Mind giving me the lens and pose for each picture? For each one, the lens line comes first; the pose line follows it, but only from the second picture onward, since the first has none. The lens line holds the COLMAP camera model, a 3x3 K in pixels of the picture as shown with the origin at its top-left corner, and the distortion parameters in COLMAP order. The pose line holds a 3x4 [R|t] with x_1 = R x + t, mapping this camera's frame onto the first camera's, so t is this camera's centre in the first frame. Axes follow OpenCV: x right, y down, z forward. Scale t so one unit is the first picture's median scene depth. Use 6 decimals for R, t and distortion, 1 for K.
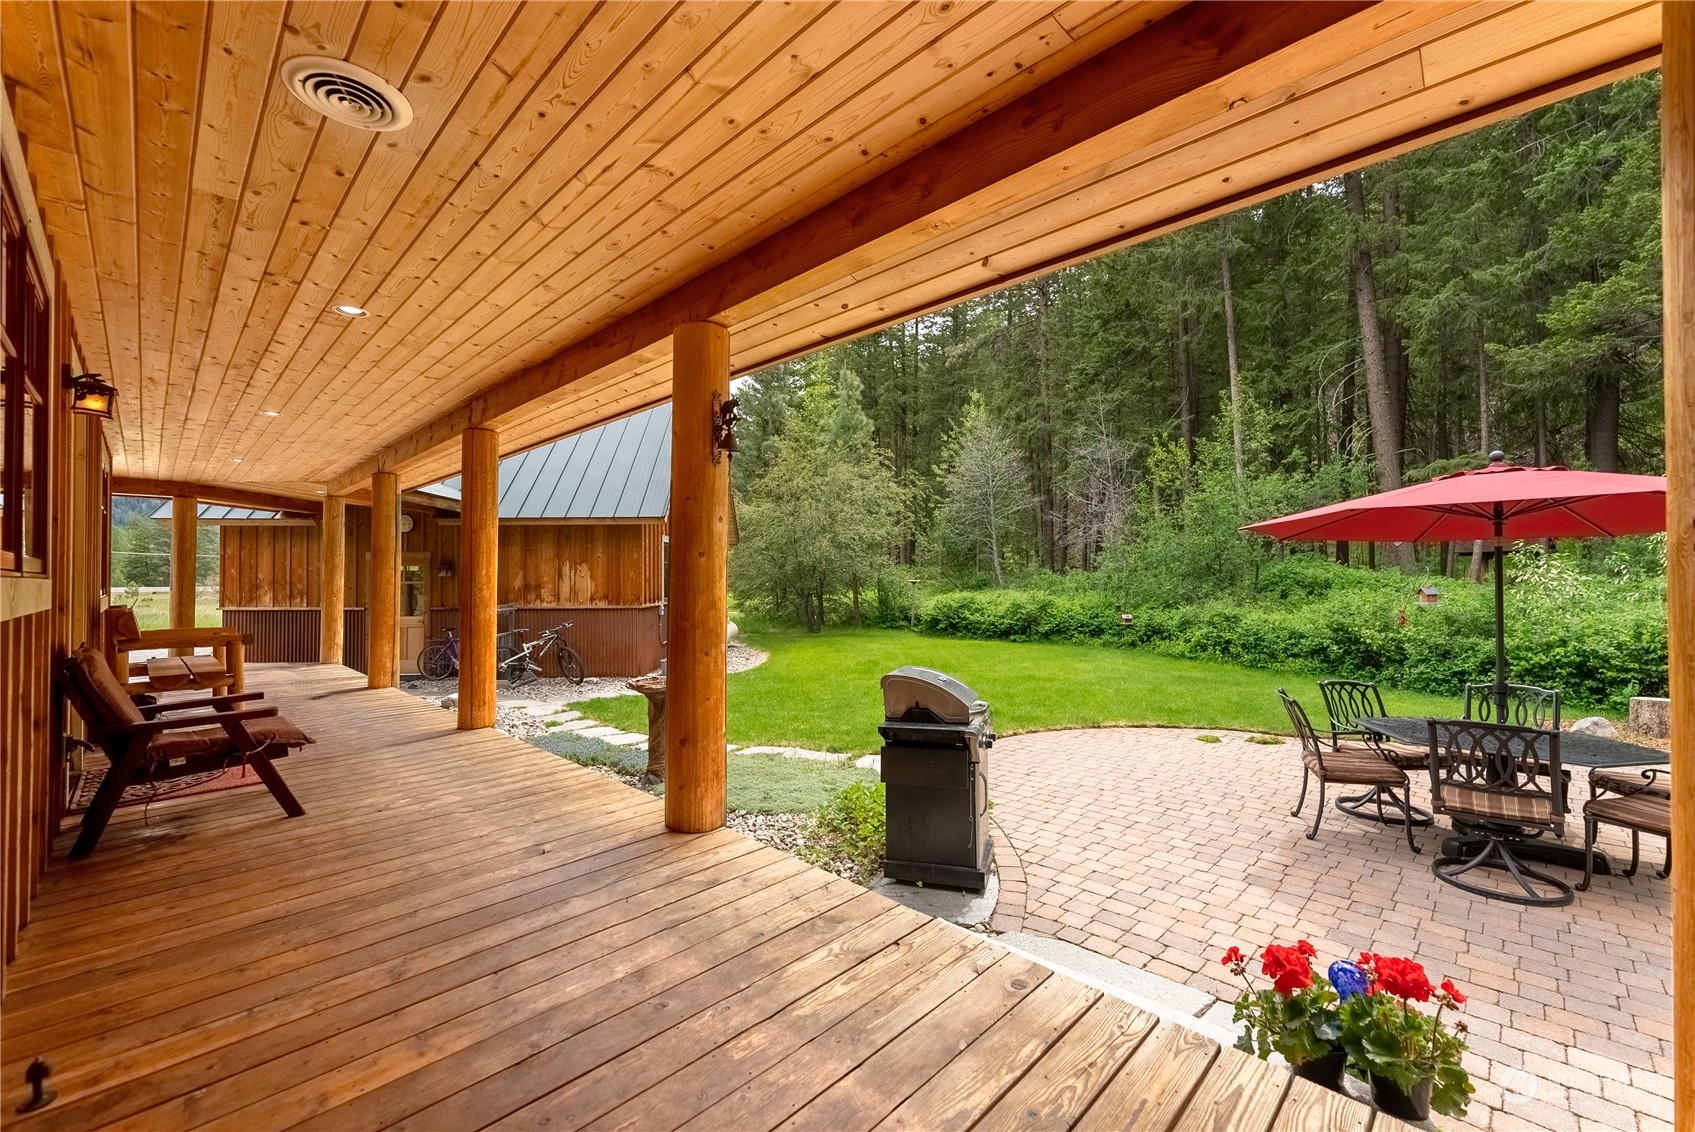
lens RADIAL K [[684.8, 0, 846.0], [0, 684.8, 568.1], [0, 0, 1]] dist [0.003211, 0.000204]
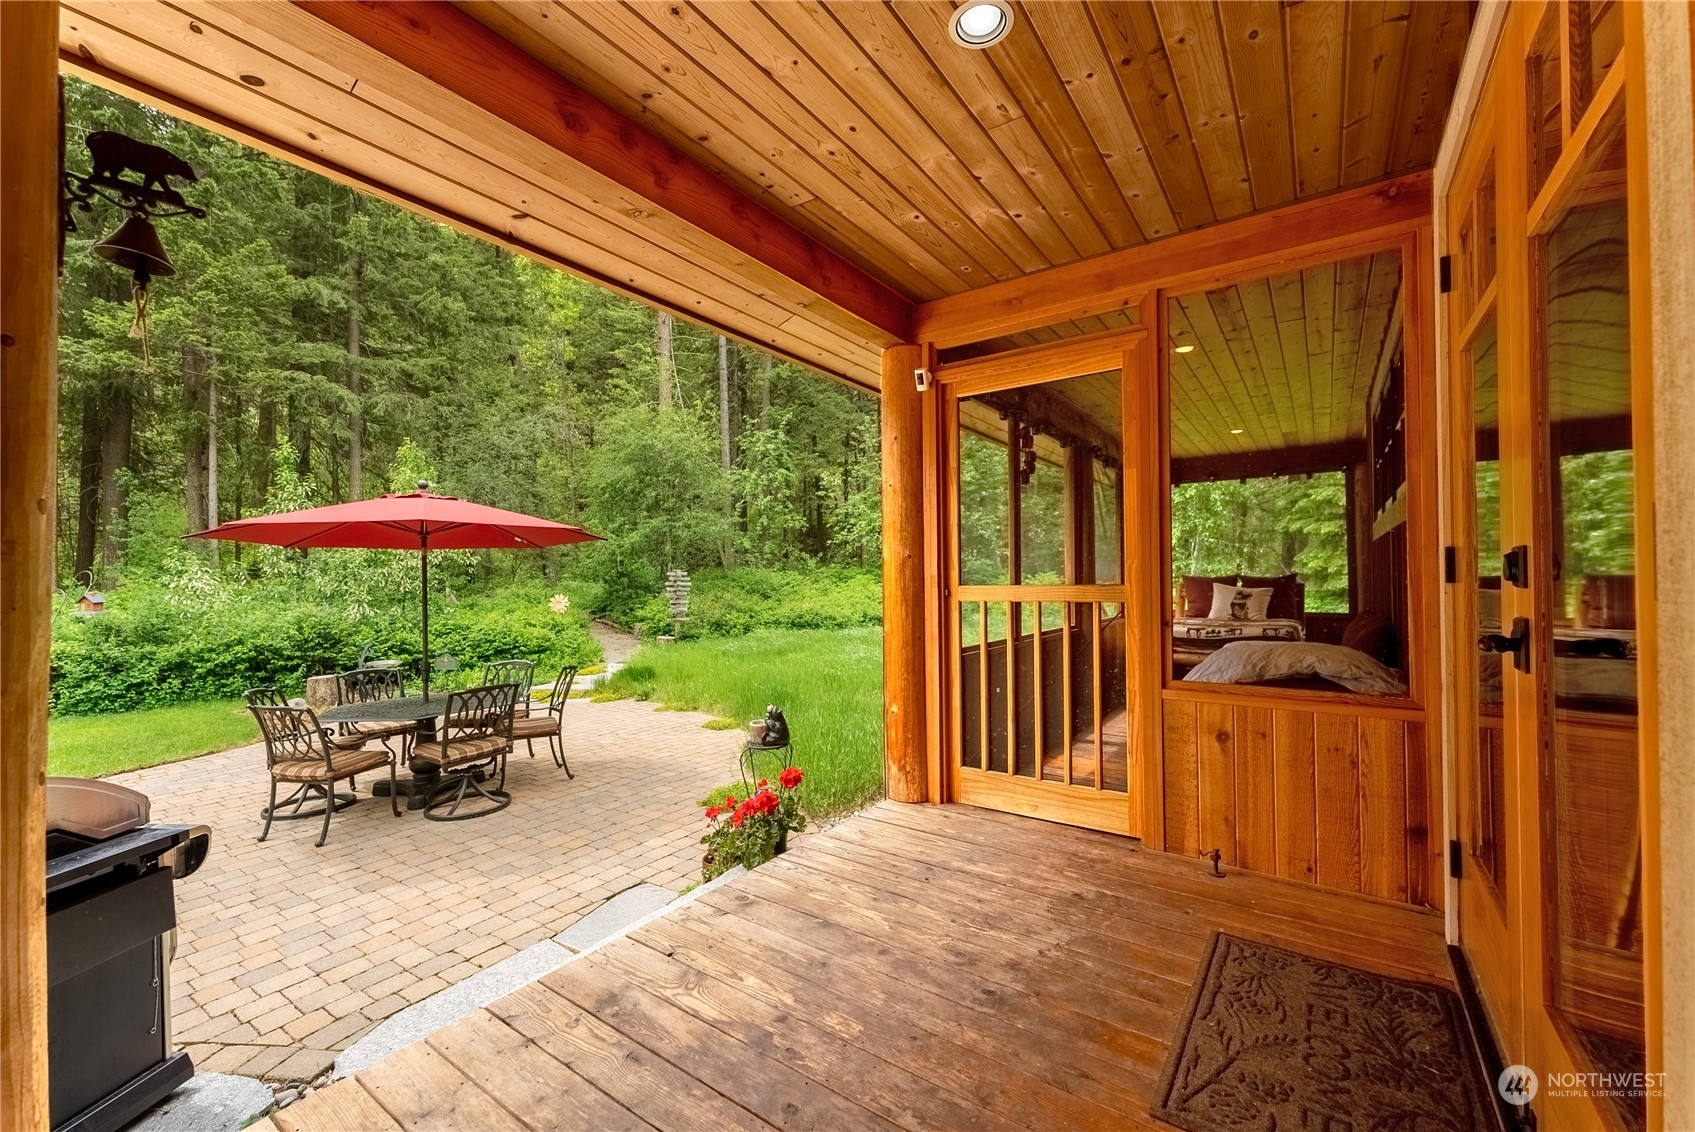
lens RADIAL K [[684.8, 0, 844.9], [0, 684.8, 570.4], [0, 0, 1]] dist [0.003211, 0.000204]
pose [[-0.163957, 0.015810, 0.986341, -0.499082], [-0.006755, 0.999830, -0.017149, 0.013943], [-0.986444, -0.009474, -0.163823, 0.500630]]
